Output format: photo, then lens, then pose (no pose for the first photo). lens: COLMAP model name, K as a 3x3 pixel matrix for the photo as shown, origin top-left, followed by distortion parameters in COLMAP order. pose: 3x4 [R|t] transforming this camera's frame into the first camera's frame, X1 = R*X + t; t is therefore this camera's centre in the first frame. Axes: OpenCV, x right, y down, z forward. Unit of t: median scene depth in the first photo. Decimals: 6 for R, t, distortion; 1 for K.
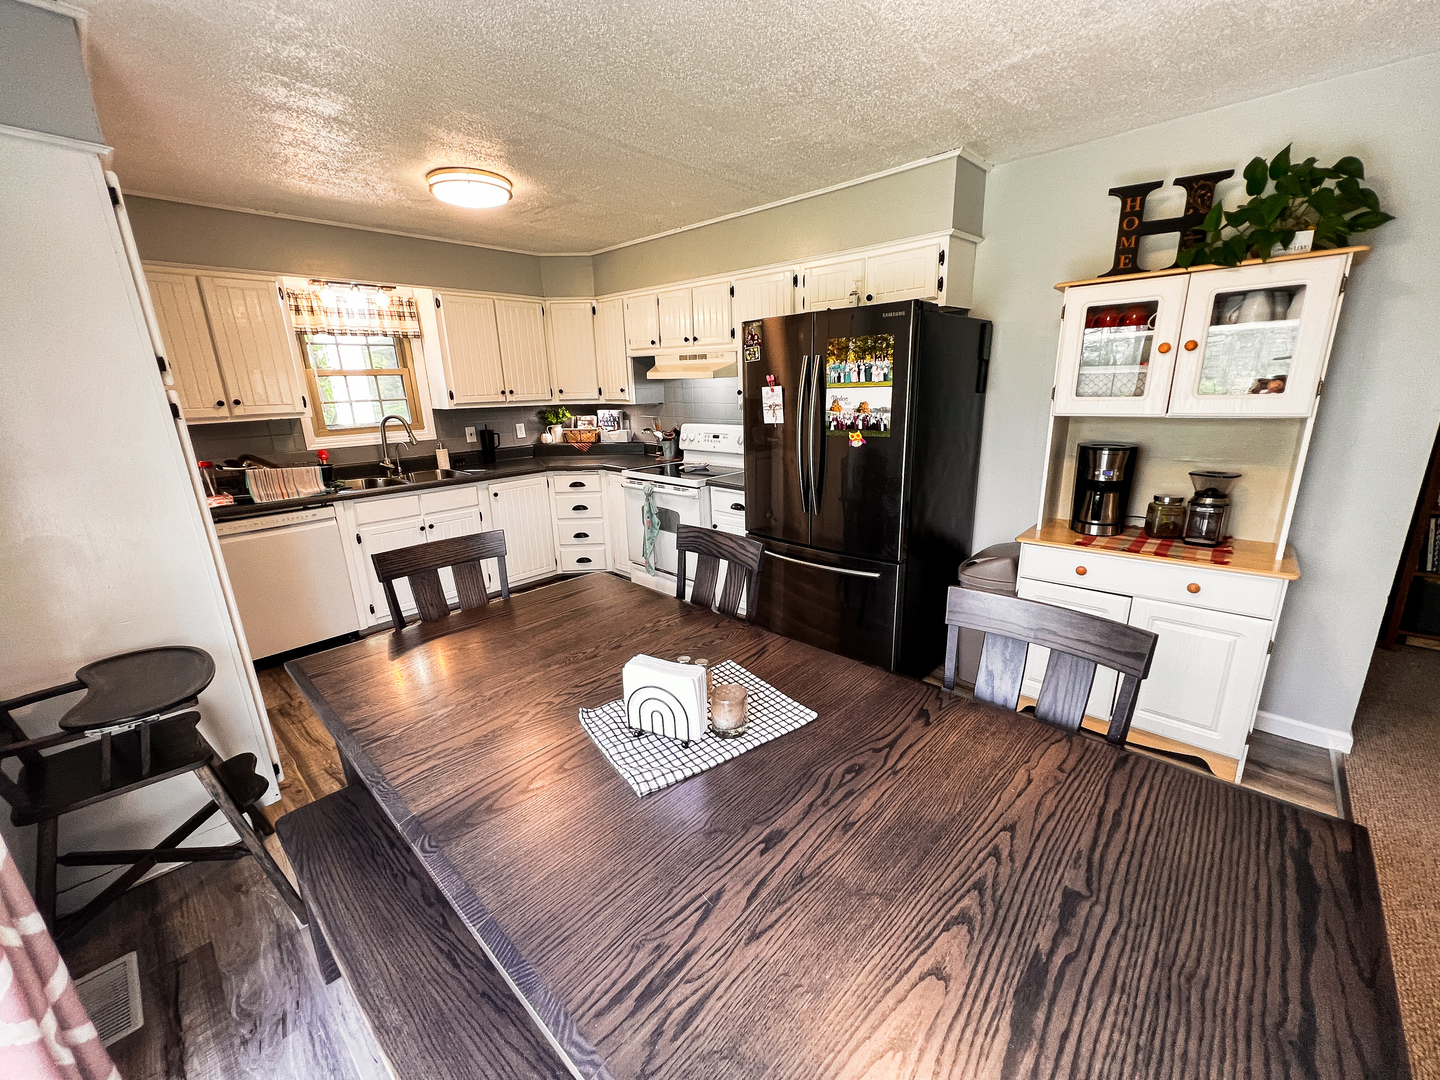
lens RADIAL K [[575.3, 0, 722.0], [0, 575.3, 540.2], [0, 0, 1]] dist [-0.000654, 0.000056]
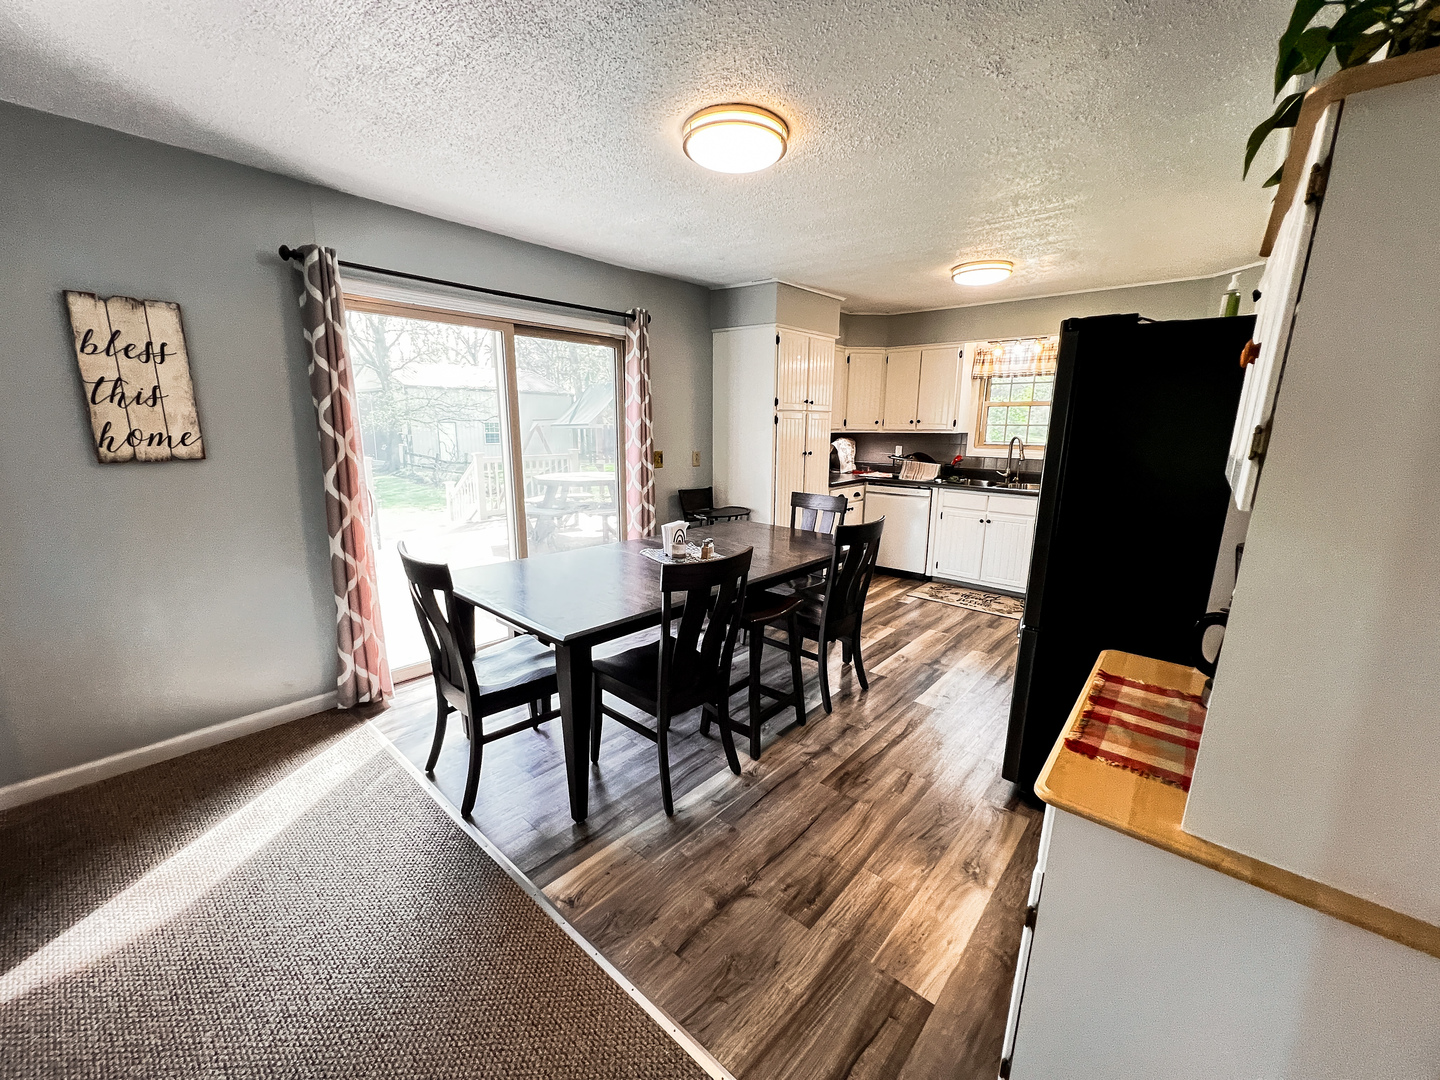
lens RADIAL K [[575.3, 0, 720.6], [0, 575.3, 541.2], [0, 0, 1]] dist [-0.000654, 0.000056]
pose [[0.029914, 0.230720, -0.972560, 0.948081], [-0.277333, 0.936710, 0.213685, -0.117643], [0.960308, 0.263331, 0.092007, 0.402791]]
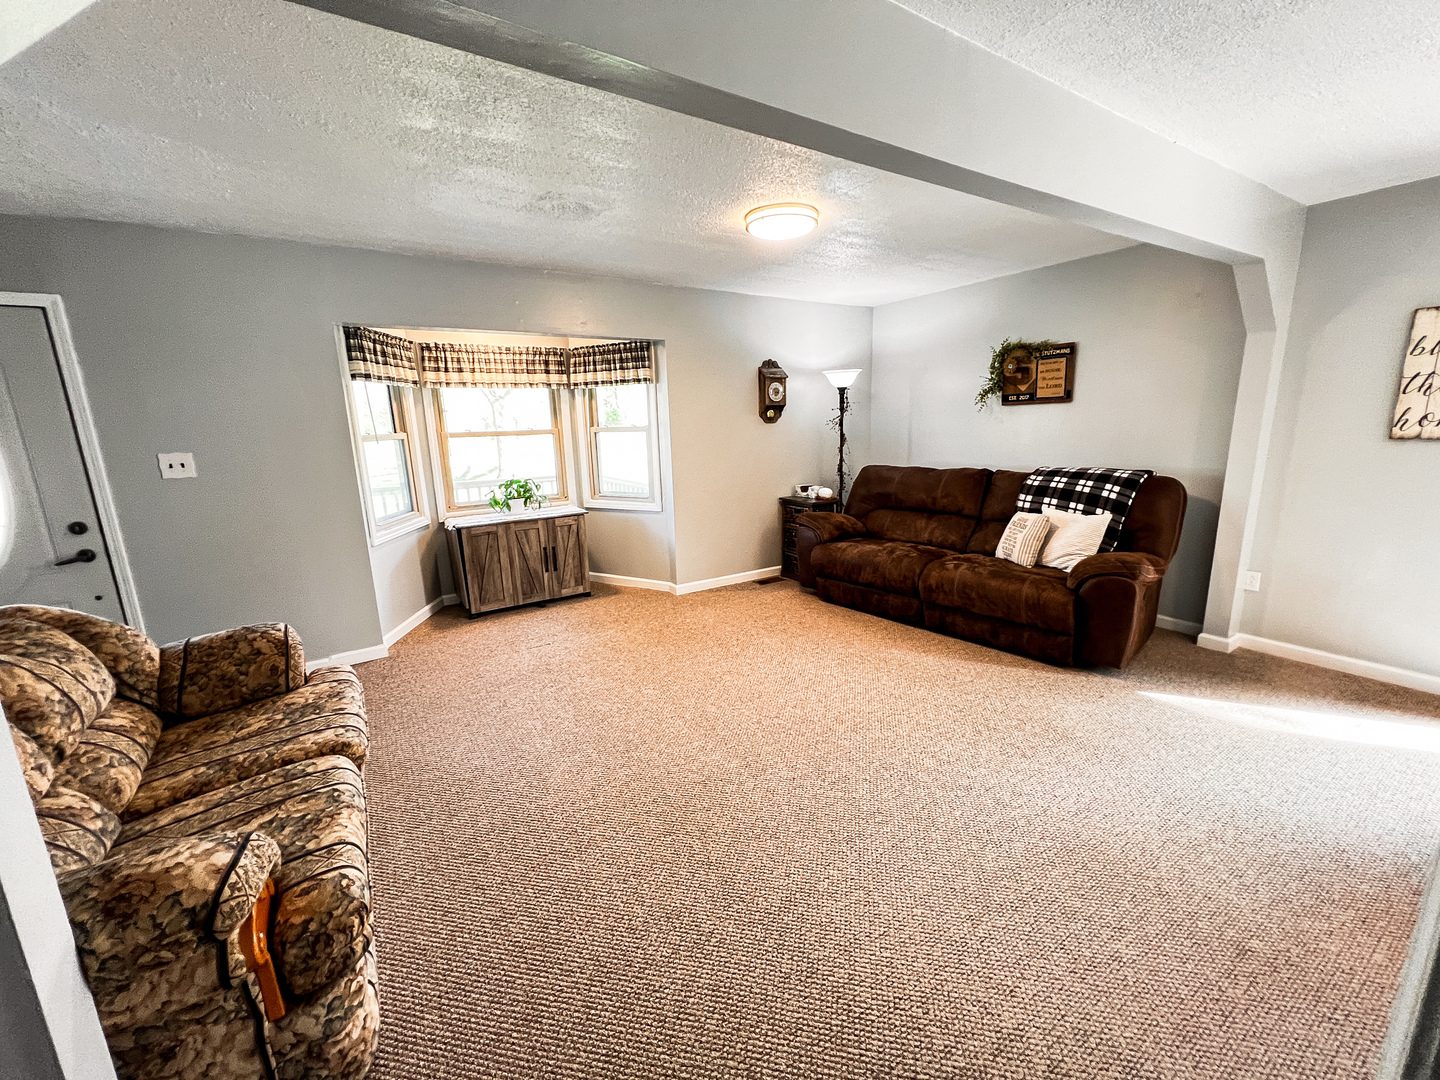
lens RADIAL K [[575.3, 0, 718.3], [0, 575.3, 542.2], [0, 0, 1]] dist [-0.000654, 0.000056]
pose [[-0.966009, 0.006397, 0.258430, 1.032525], [0.125128, 0.886350, 0.445789, -0.256189], [-0.226207, 0.462973, -0.857022, 0.856978]]
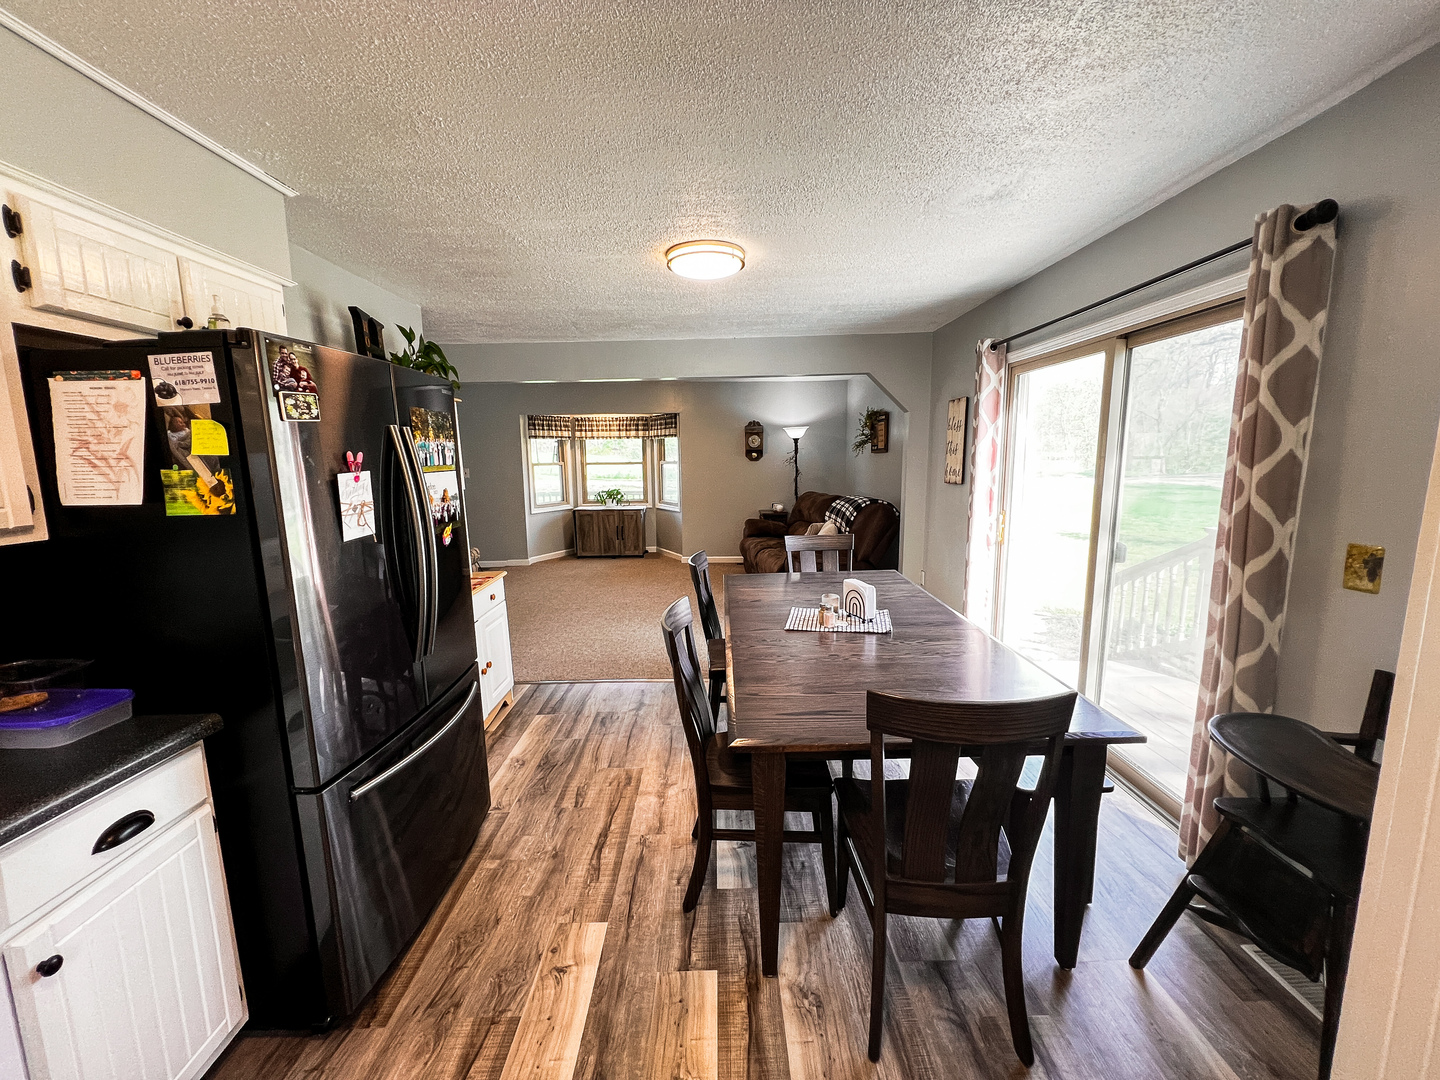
lens RADIAL K [[575.3, 0, 721.7], [0, 575.3, 539.4], [0, 0, 1]] dist [-0.000654, 0.000056]
pose [[-0.686894, -0.063624, 0.723967, -0.523994], [0.229421, 0.926240, 0.299073, -0.277718], [-0.689596, 0.371525, -0.621633, 1.068929]]
